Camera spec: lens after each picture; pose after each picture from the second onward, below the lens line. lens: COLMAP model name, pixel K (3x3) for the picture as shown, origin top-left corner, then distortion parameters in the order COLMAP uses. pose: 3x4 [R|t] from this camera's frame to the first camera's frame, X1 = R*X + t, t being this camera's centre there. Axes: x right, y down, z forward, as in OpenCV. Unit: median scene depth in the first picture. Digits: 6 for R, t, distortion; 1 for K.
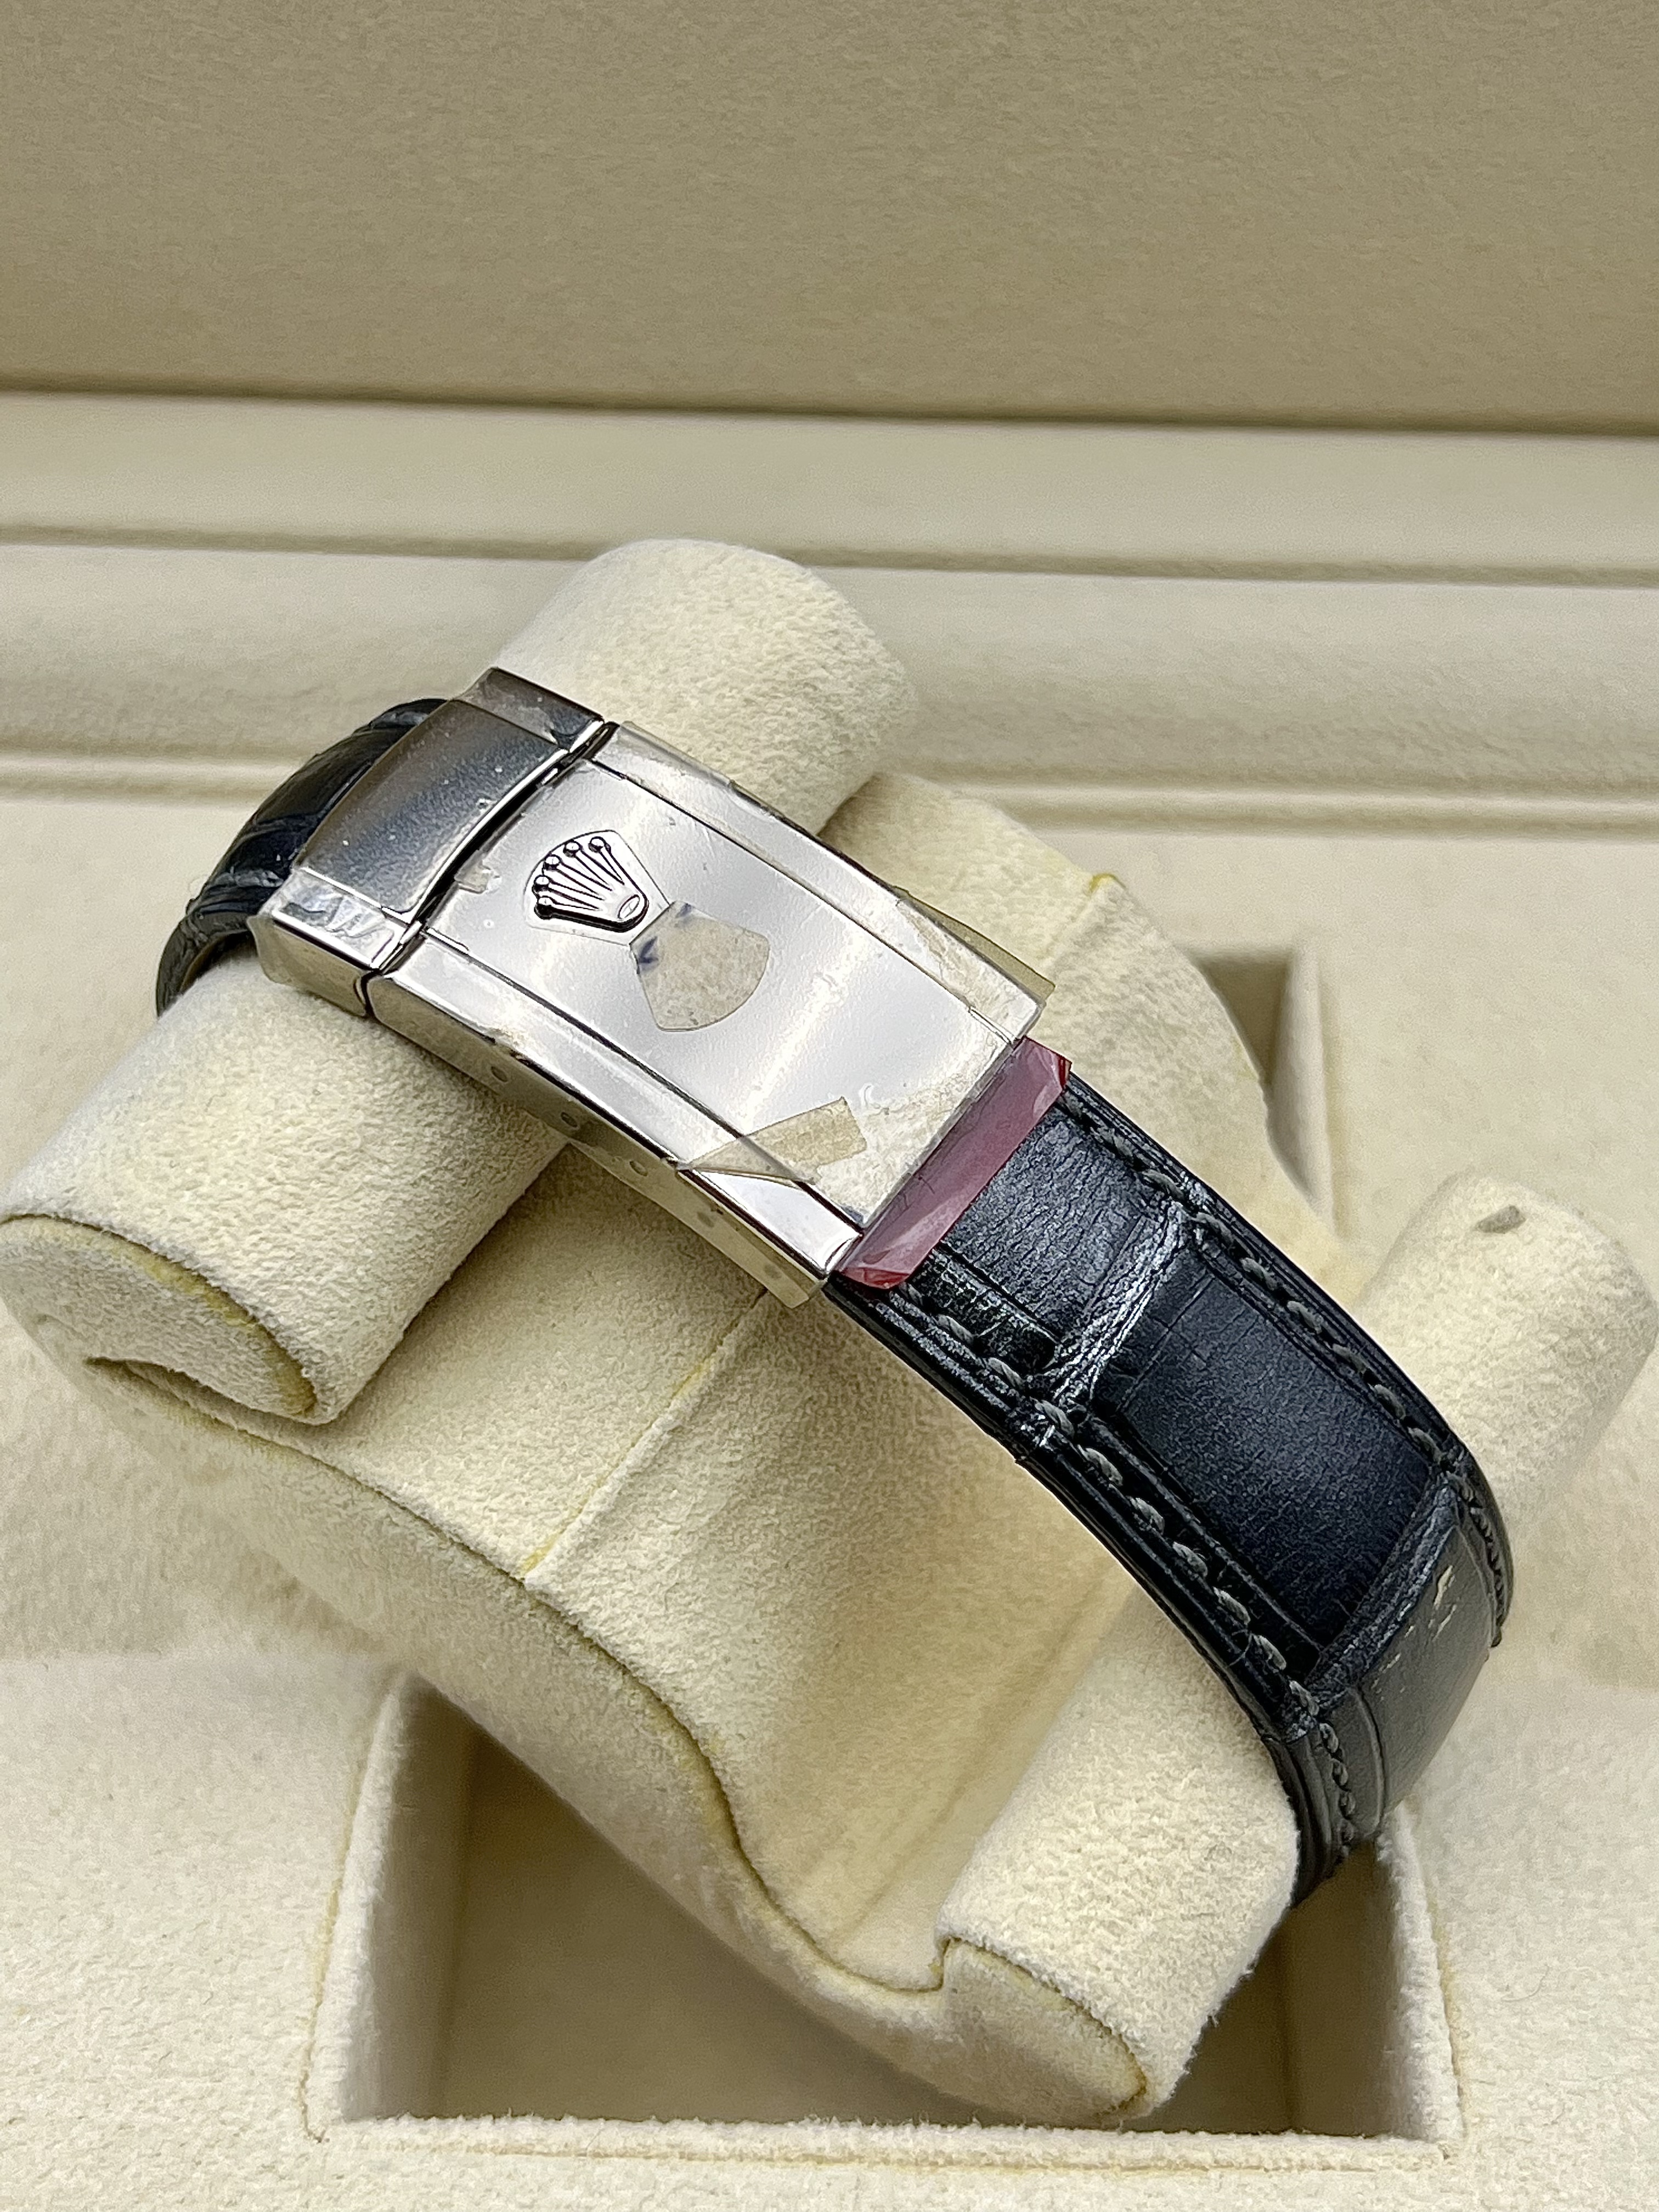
lens RADIAL K [[3345.3, 0, 829.5], [0, 3345.3, 1106.0], [0, 0, 1]] dist [-0.013965, -0.191669]
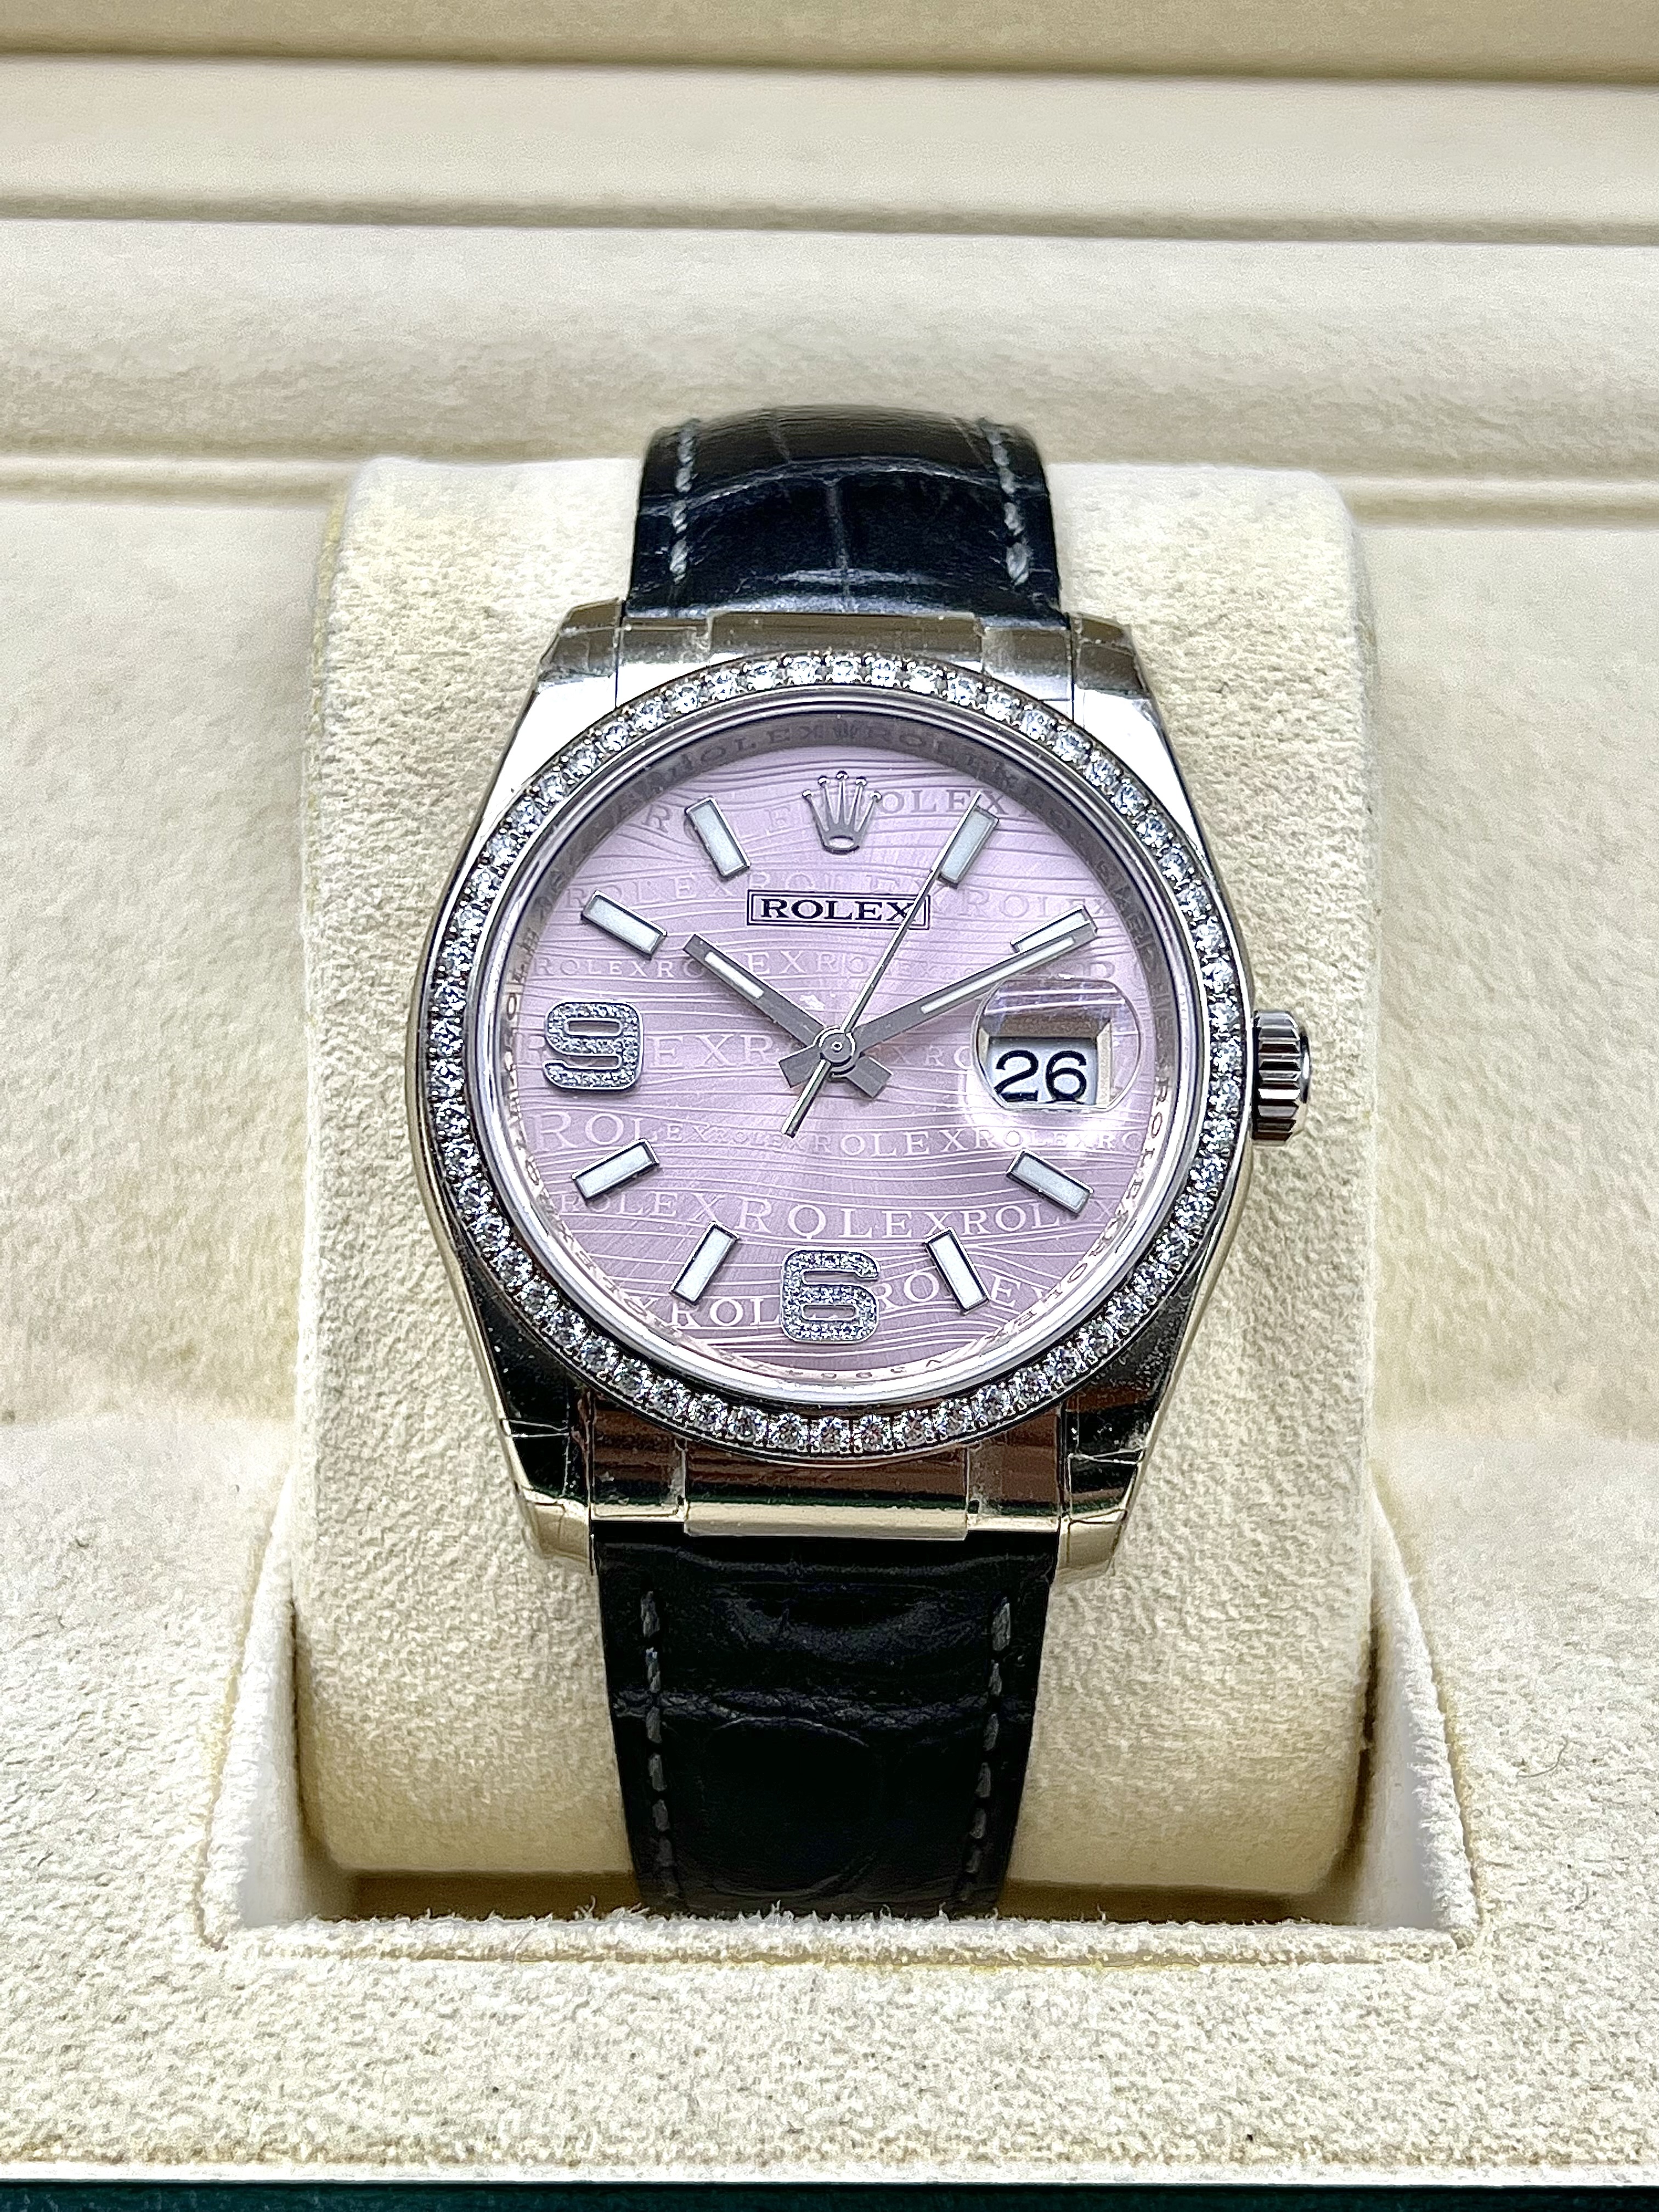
lens RADIAL K [[3394.1, 0, 829.5], [0, 3394.1, 1106.0], [0, 0, 1]] dist [-0.011521, -0.119215]
pose [[0.999706, -0.011063, 0.021562, -0.004354], [0.009713, 0.998047, 0.061707, 0.027151], [-0.022202, -0.061479, 0.997861, 0.092307]]
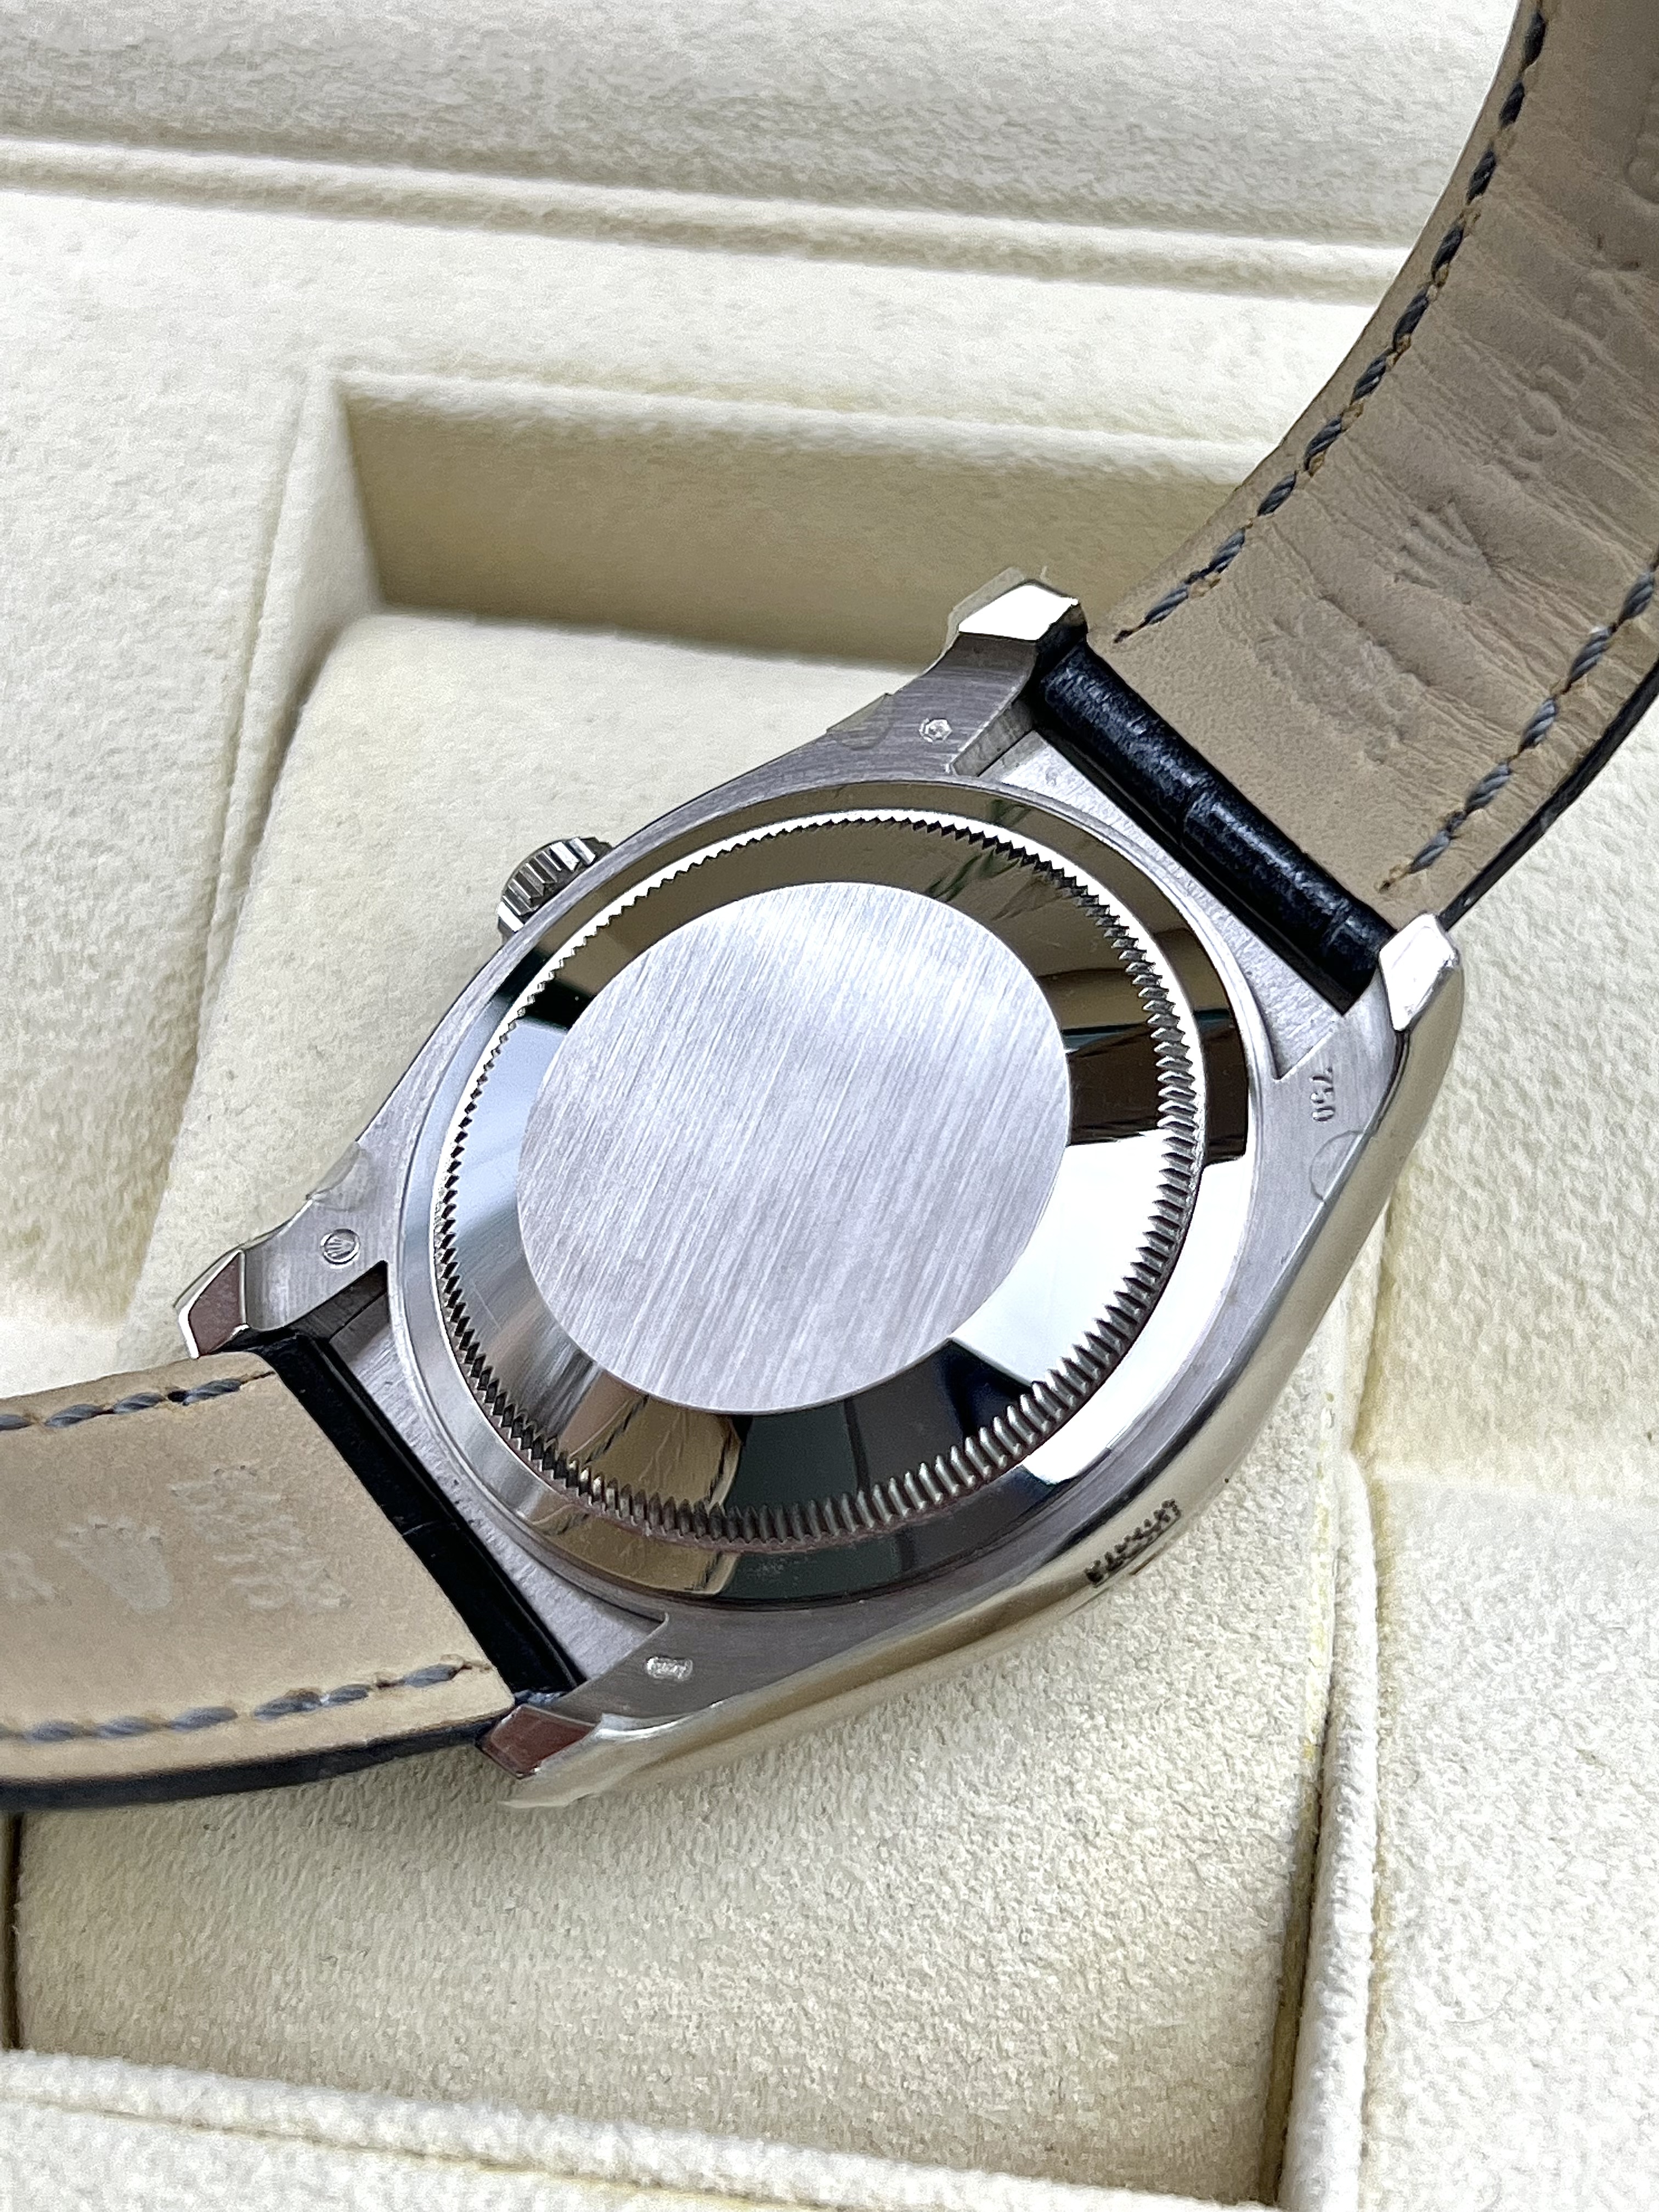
lens RADIAL K [[3554.0, 0, 829.5], [0, 3554.0, 1106.0], [0, 0, 1]] dist [-0.045138, -0.129635]
pose [[0.993444, 0.076541, -0.084909, 0.120868], [-0.059227, 0.979921, 0.190387, -0.070952], [0.097777, -0.184110, 0.978030, 0.269360]]
